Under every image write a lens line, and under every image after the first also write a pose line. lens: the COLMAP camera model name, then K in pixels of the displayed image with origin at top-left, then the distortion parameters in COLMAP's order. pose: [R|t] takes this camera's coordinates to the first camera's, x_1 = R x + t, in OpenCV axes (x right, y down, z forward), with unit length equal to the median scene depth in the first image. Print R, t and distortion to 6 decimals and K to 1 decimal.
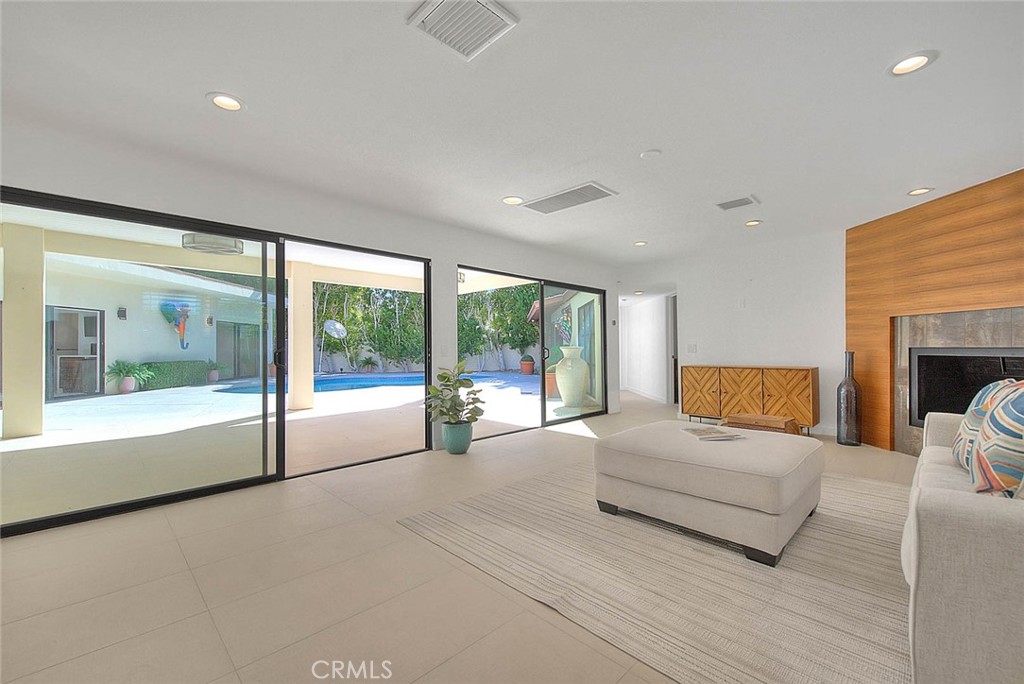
lens RADIAL K [[417.8, 0, 508.3], [0, 417.8, 345.7], [0, 0, 1]] dist [0.018785, -0.000004]
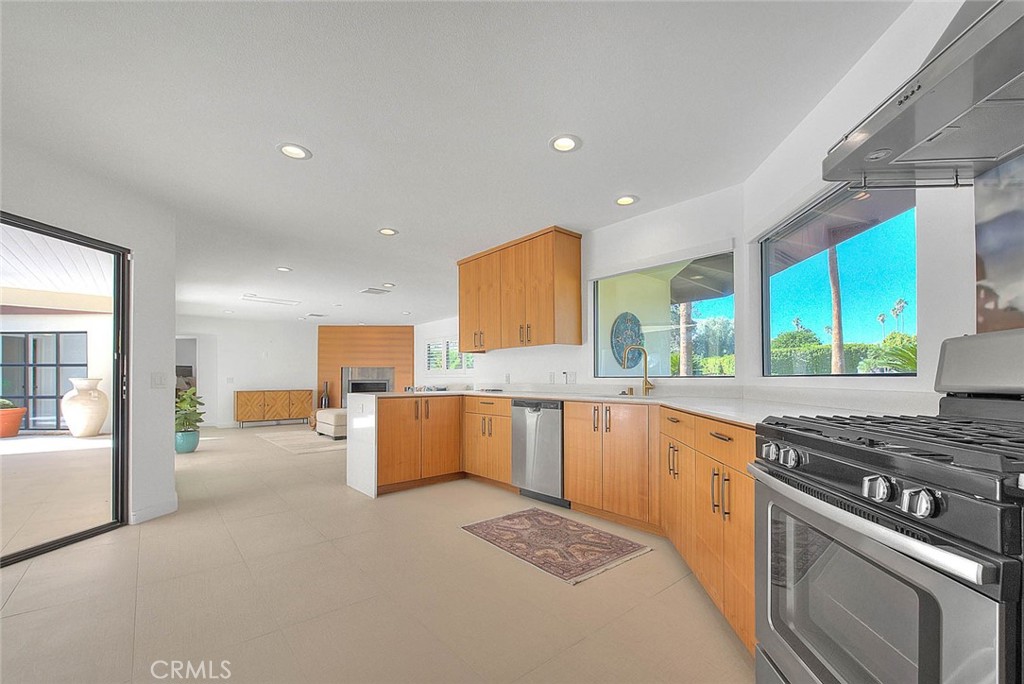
lens RADIAL K [[427.2, 0, 548.6], [0, 427.2, 379.2], [0, 0, 1]] dist [-0.000004, -0.000027]
pose [[0.026829, 0.005143, 0.999627, -1.353160], [-0.006945, 0.999964, -0.004958, 0.004696], [-0.999616, -0.006809, 0.026863, -0.237680]]
